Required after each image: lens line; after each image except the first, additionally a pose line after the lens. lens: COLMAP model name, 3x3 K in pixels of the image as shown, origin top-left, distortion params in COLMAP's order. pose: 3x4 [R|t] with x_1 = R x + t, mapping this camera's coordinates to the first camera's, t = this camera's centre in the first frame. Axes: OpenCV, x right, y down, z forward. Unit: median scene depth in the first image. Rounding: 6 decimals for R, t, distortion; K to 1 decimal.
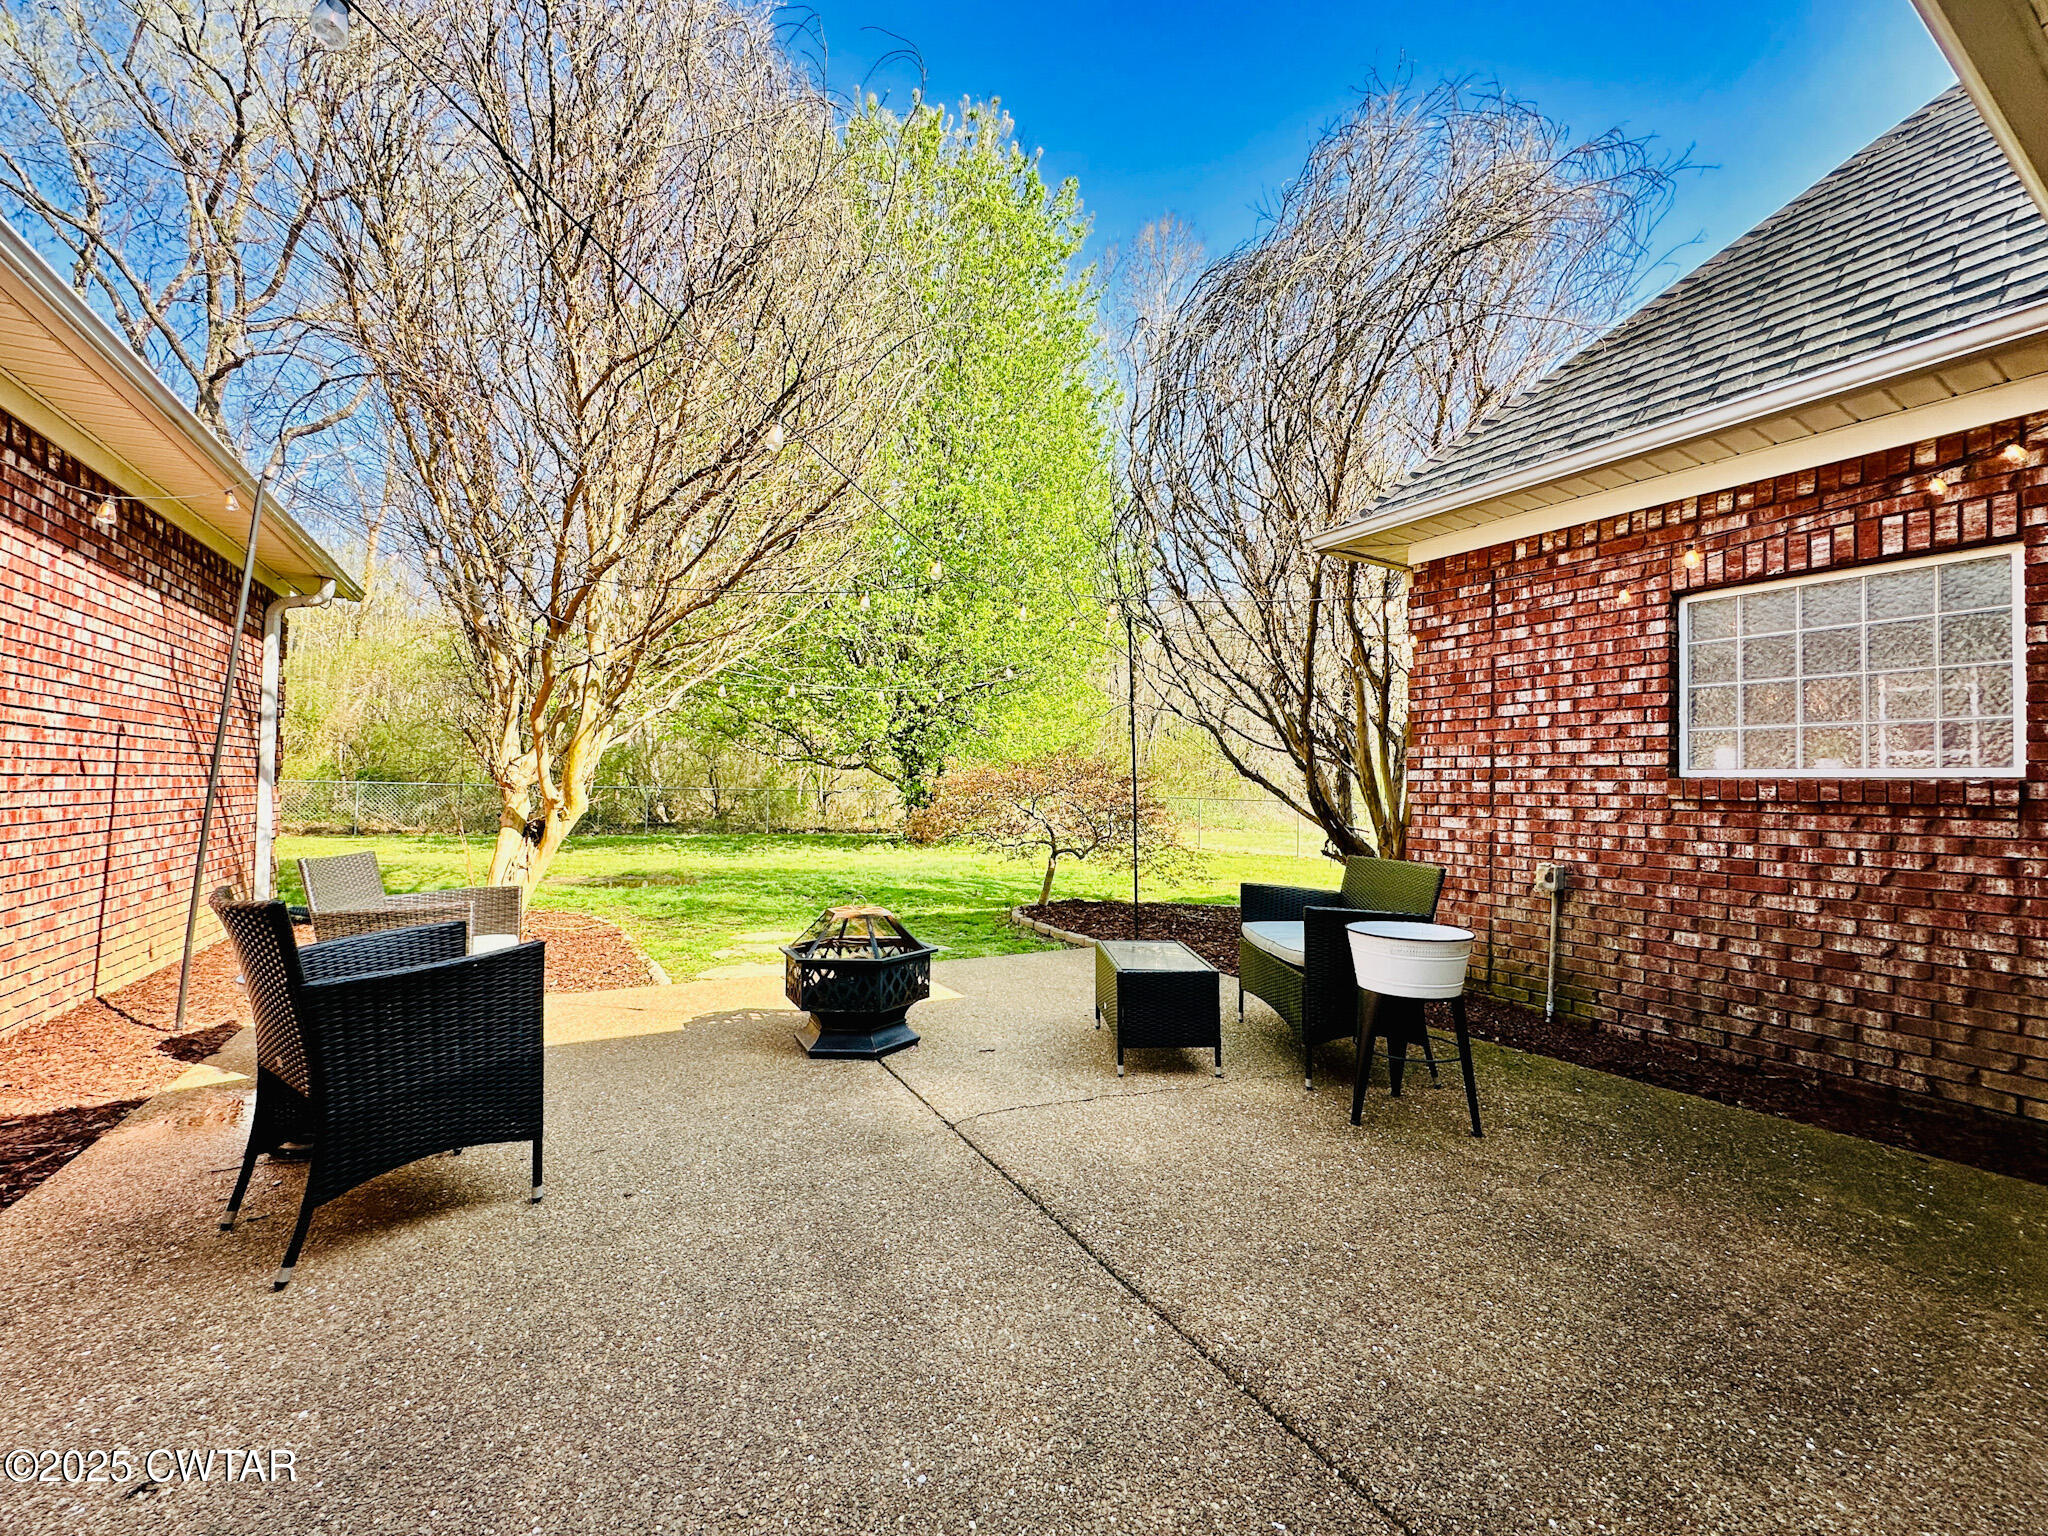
lens RADIAL K [[816.7, 0, 1024.0], [0, 816.7, 768.0], [0, 0, 1]] dist [-0.003683, 0.000702]
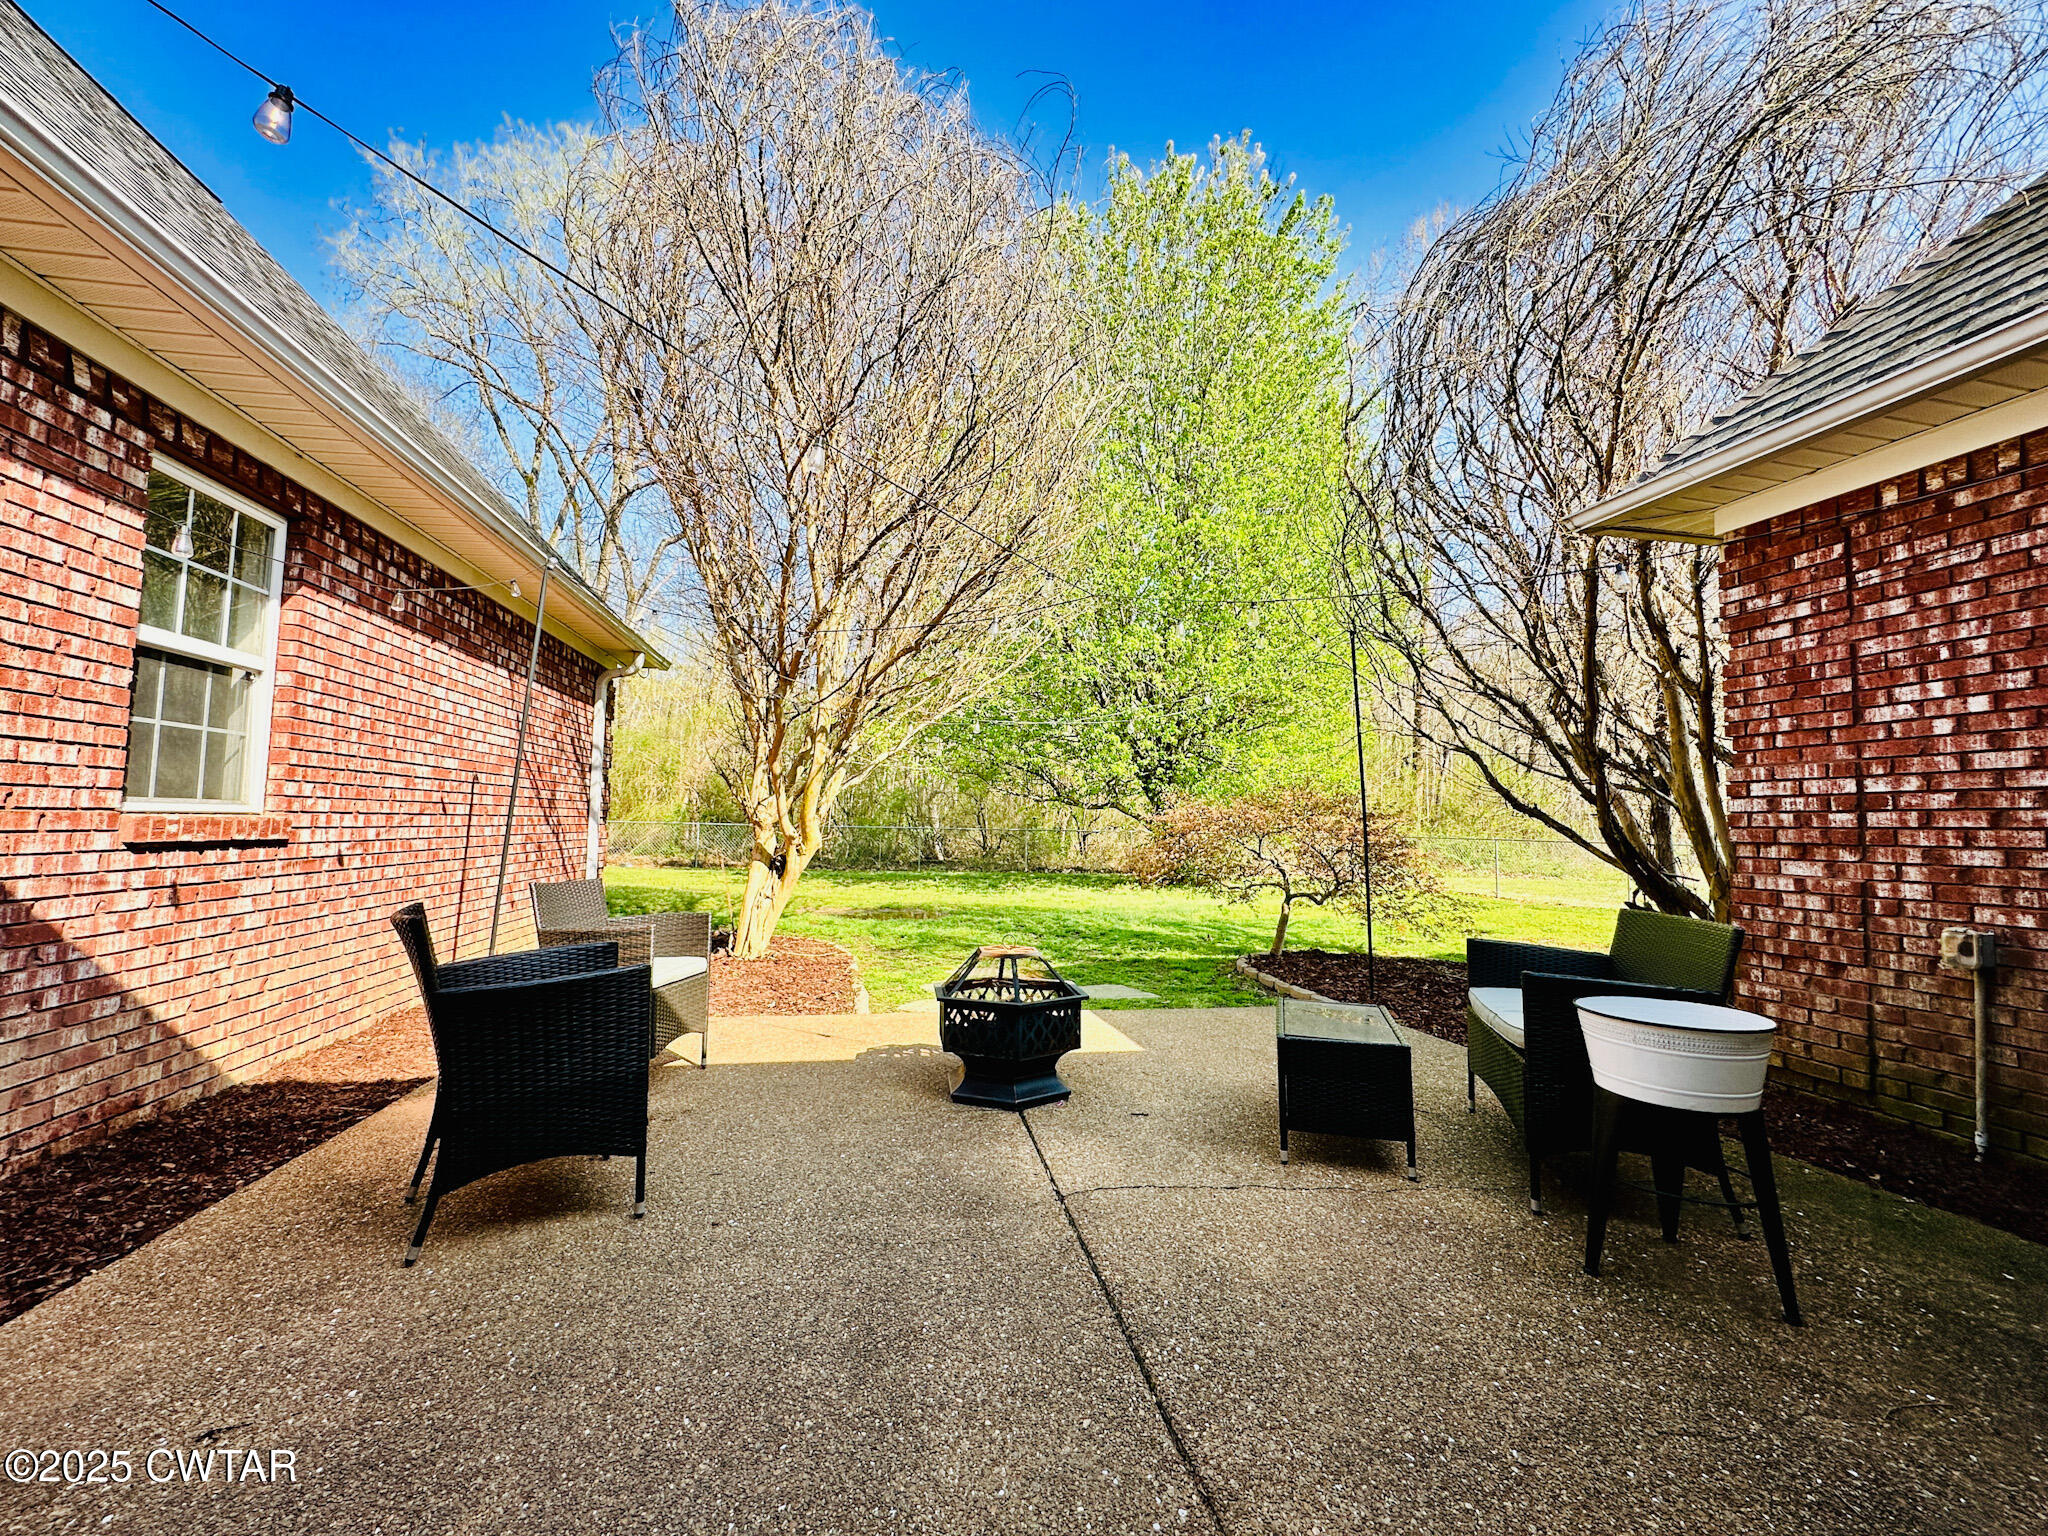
lens RADIAL K [[816.7, 0, 1024.0], [0, 816.7, 768.0], [0, 0, 1]] dist [-0.003683, 0.000702]
pose [[0.946304, -0.024505, -0.322349, 0.108332], [0.008387, 0.998648, -0.051296, 0.008418], [0.323170, 0.045838, 0.945230, 0.074433]]
